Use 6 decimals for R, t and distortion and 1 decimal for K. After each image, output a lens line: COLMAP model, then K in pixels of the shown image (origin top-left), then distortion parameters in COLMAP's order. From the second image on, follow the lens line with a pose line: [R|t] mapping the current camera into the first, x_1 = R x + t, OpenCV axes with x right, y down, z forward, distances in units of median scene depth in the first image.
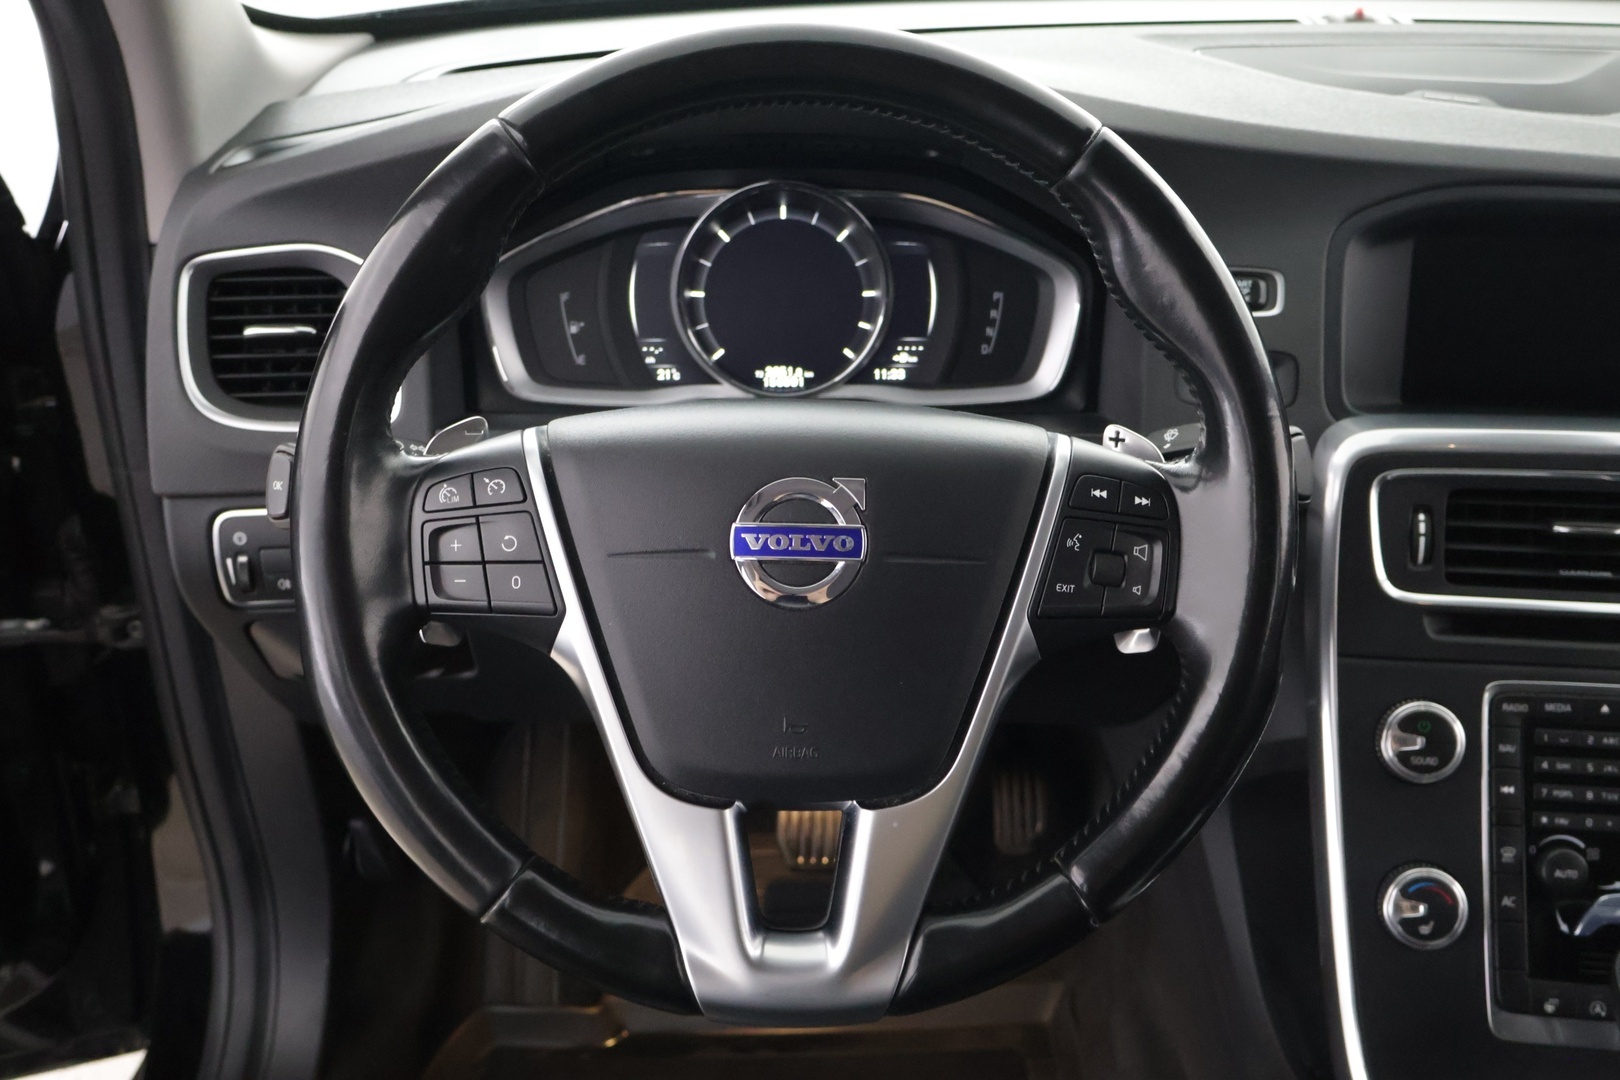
lens RADIAL K [[1818.1, 0, 810.0], [0, 1818.1, 540.0], [0, 0, 1]] dist [-0.001862, 0.009309]
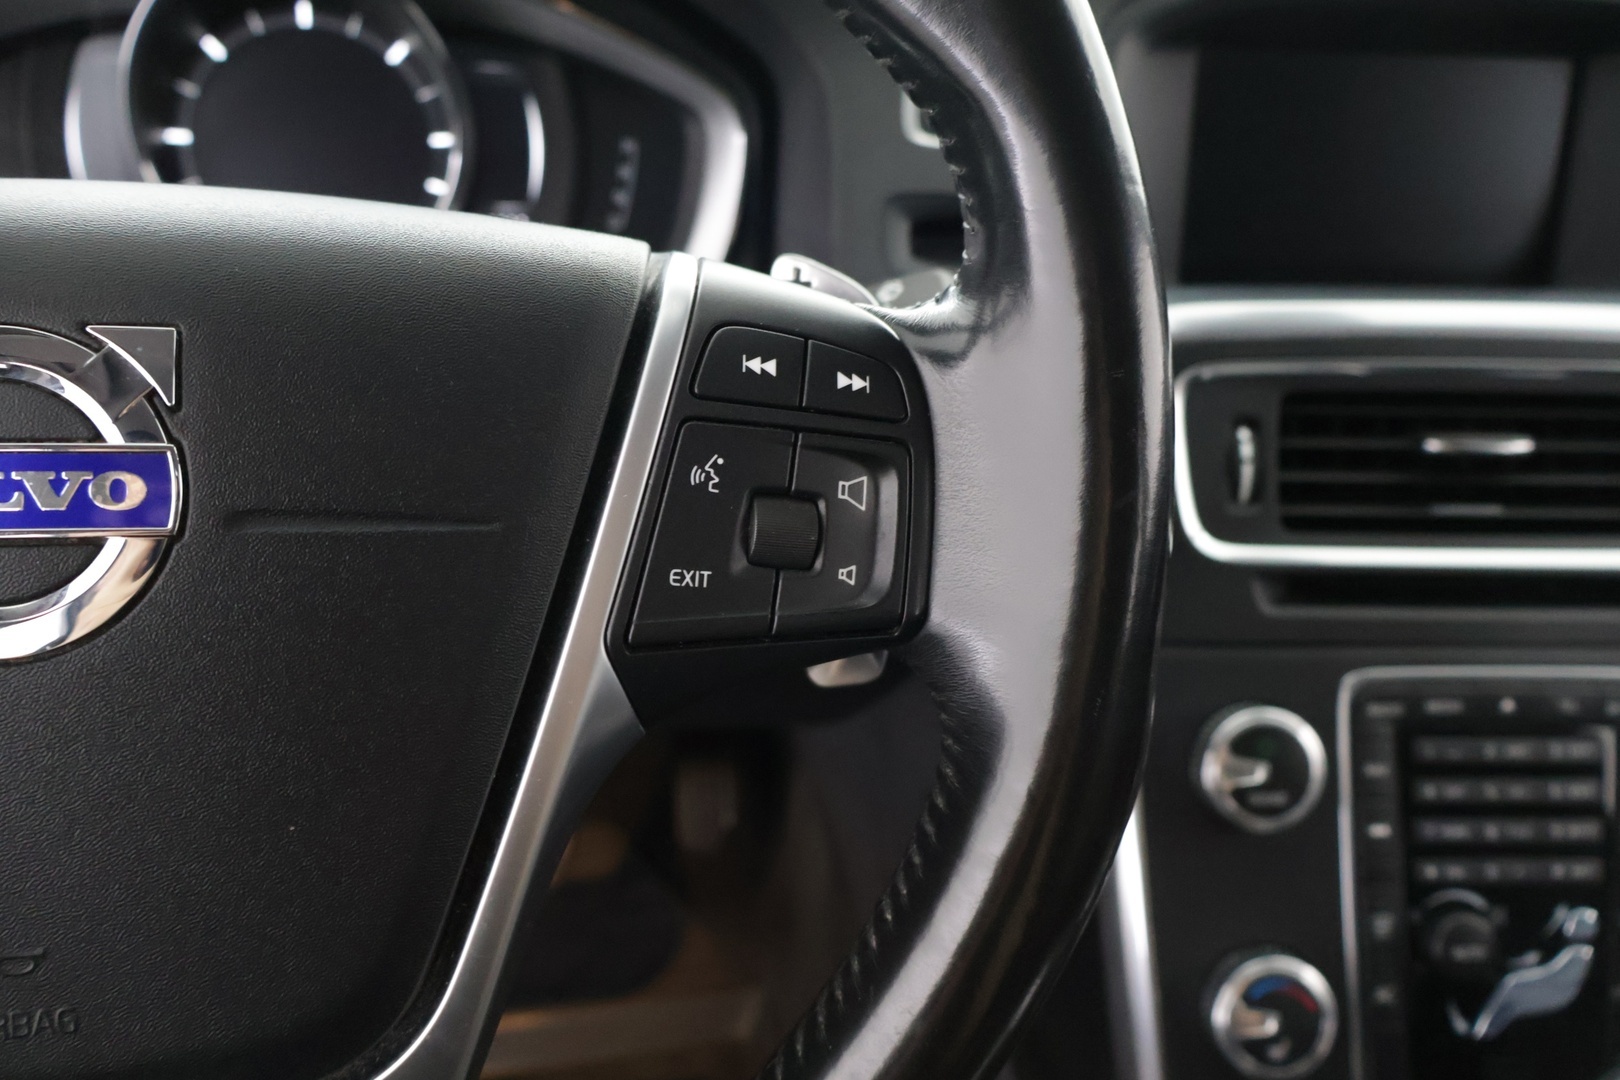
lens RADIAL K [[1358.3, 0, 810.0], [0, 1358.3, 540.0], [0, 0, 1]] dist [-0.000653, -0.000652]
pose [[0.985199, -0.034895, 0.167824, 0.091991], [0.030112, 0.999067, 0.030962, 0.006255], [-0.168748, -0.025451, 0.985331, 0.539348]]
